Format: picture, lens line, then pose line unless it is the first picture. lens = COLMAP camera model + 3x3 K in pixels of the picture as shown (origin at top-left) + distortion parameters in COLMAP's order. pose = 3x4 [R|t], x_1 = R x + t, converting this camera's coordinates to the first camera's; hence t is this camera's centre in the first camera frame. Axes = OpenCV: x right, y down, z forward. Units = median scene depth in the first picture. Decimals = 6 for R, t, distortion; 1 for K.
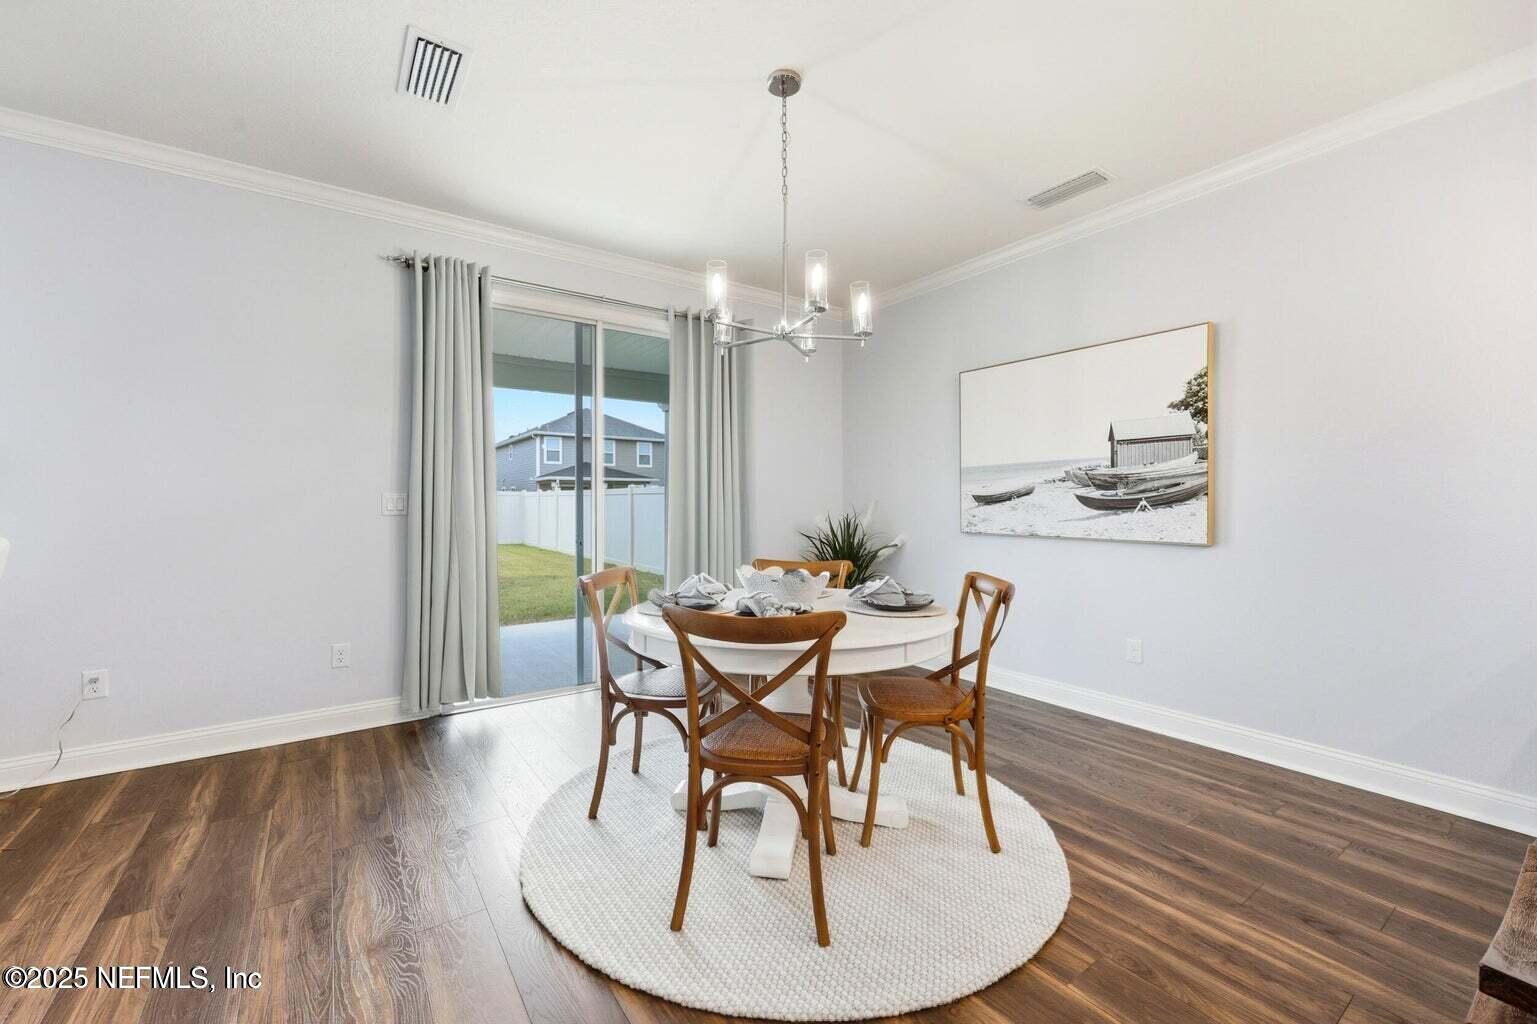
lens RADIAL K [[617.7, 0, 753.5], [0, 617.7, 508.6], [0, 0, 1]] dist [0.000356, 0.000037]
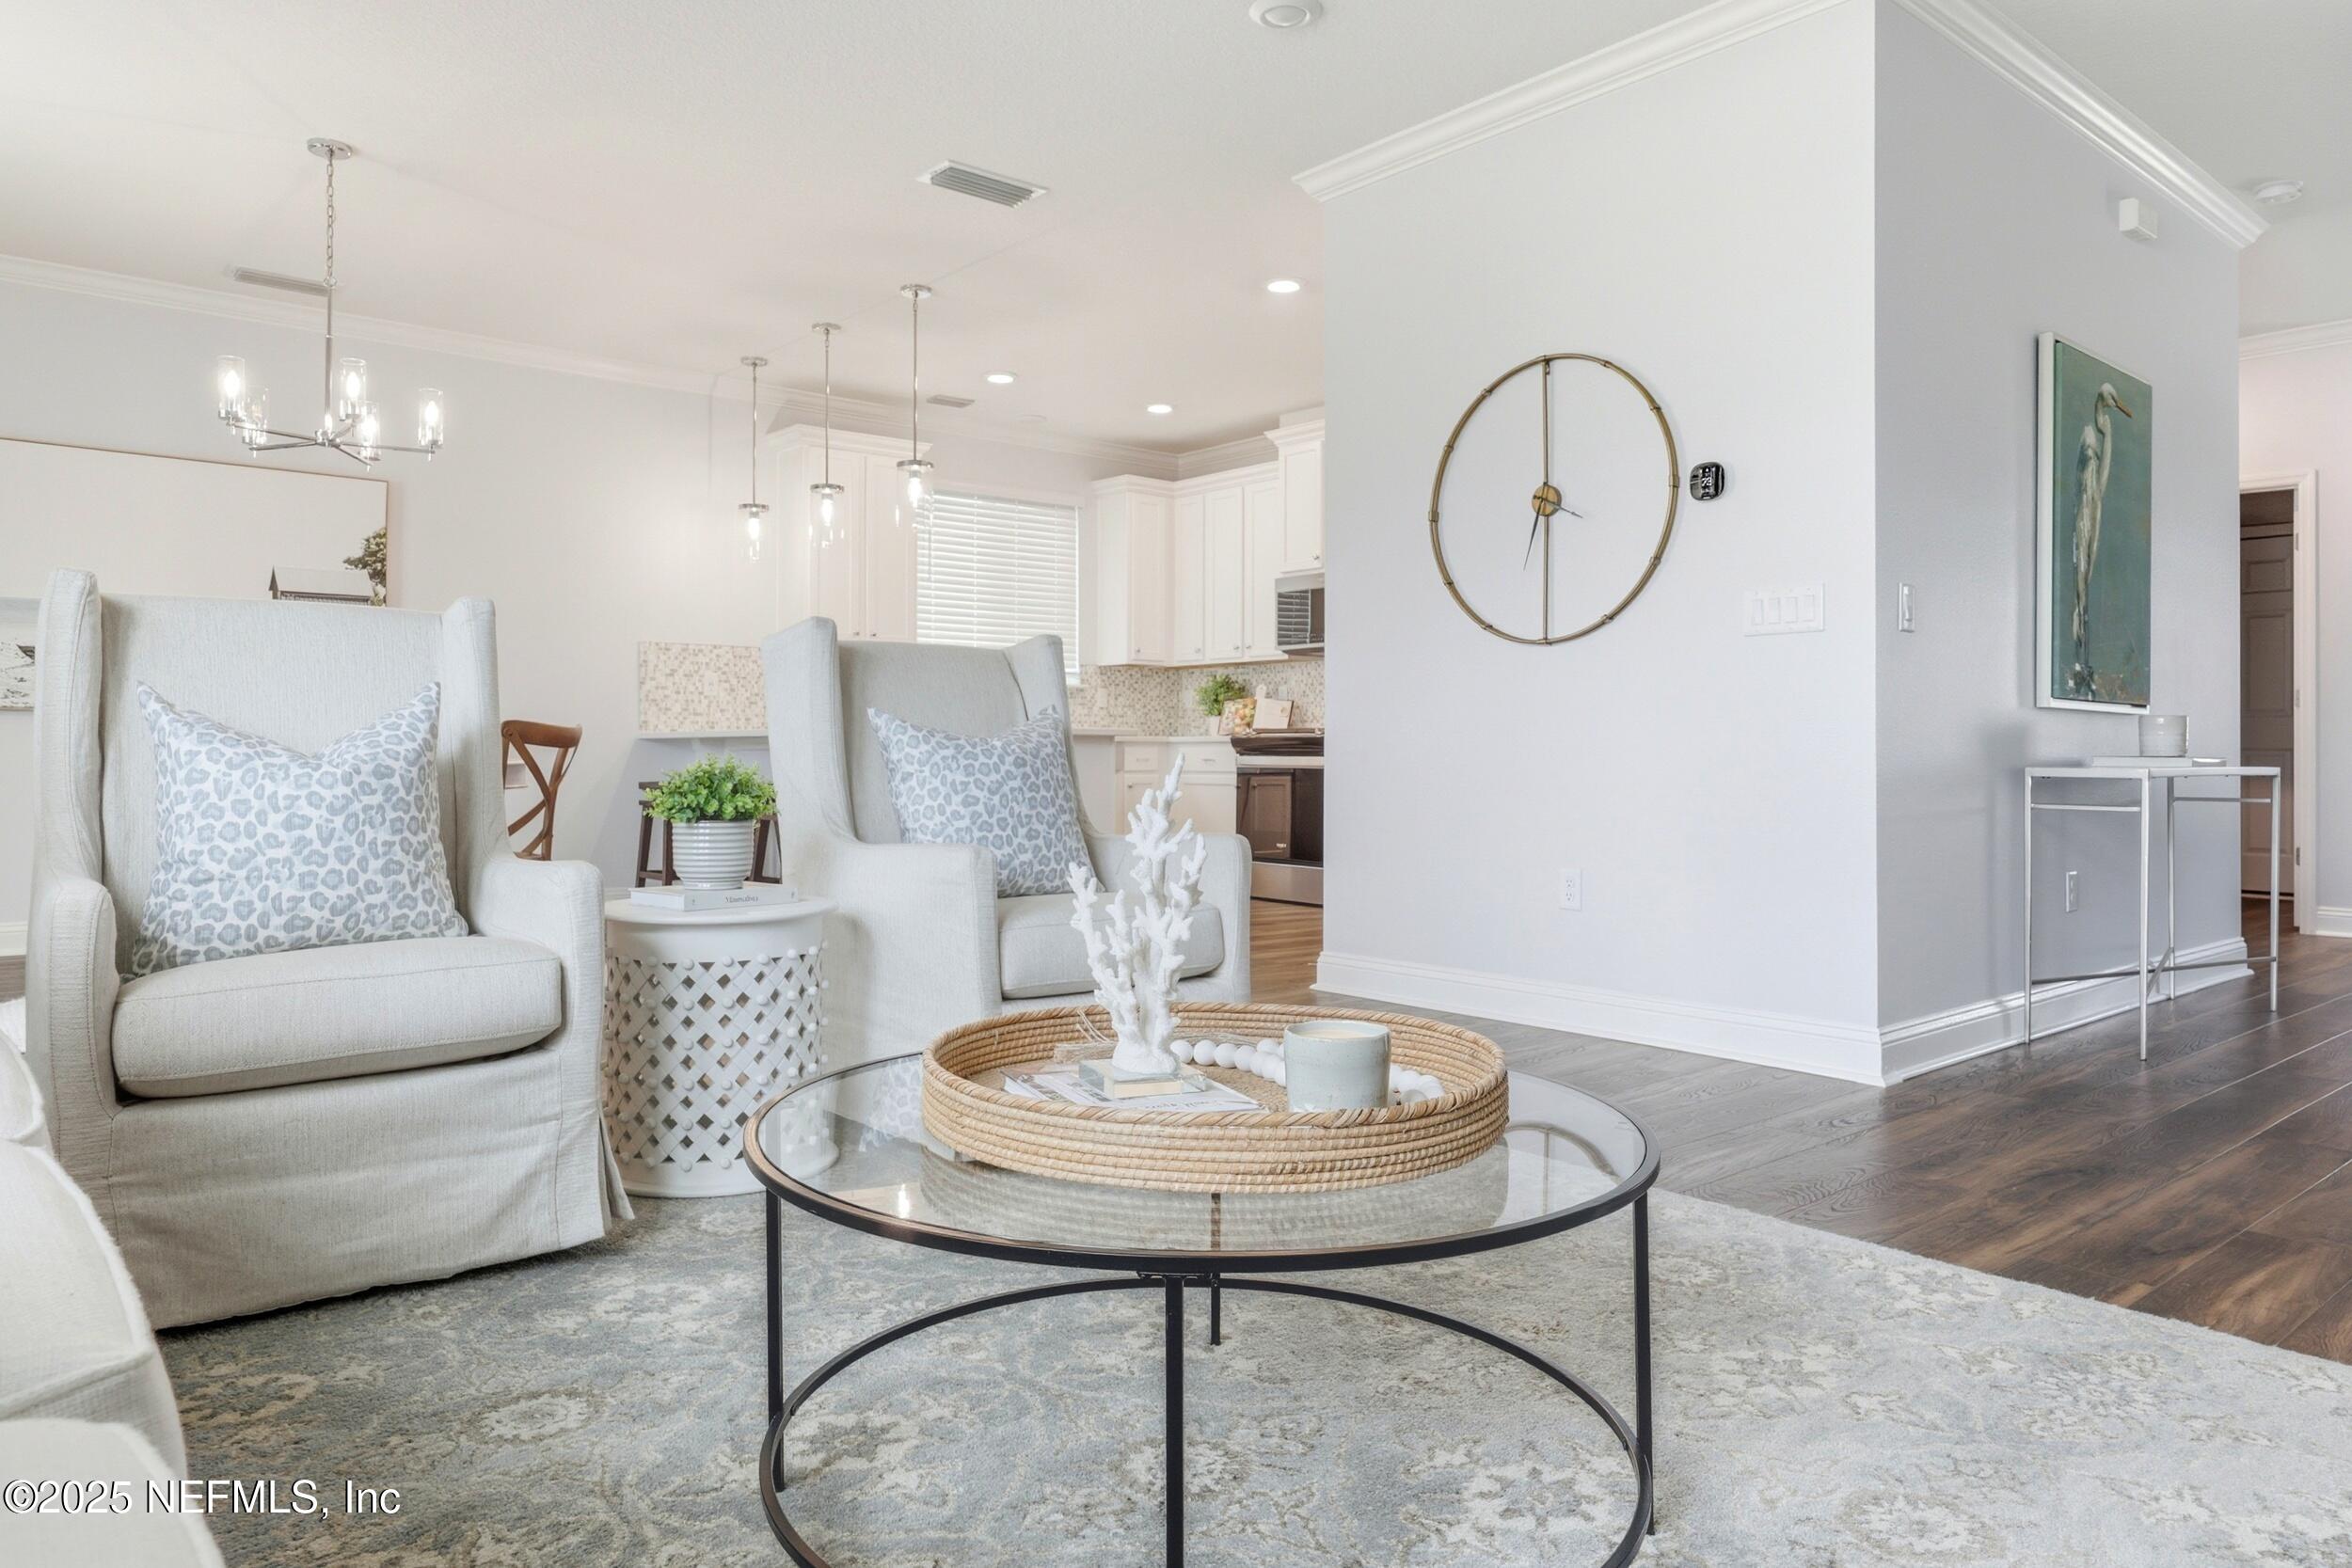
lens RADIAL K [[1510.7, 0, 1140.8], [0, 1510.7, 741.8], [0, 0, 1]] dist [0.000353, -0.001130]
pose [[-0.097783, 0.011819, 0.995138, -1.513187], [0.007425, 0.999910, -0.011146, 0.120140], [-0.995180, 0.006299, -0.097862, 0.066747]]
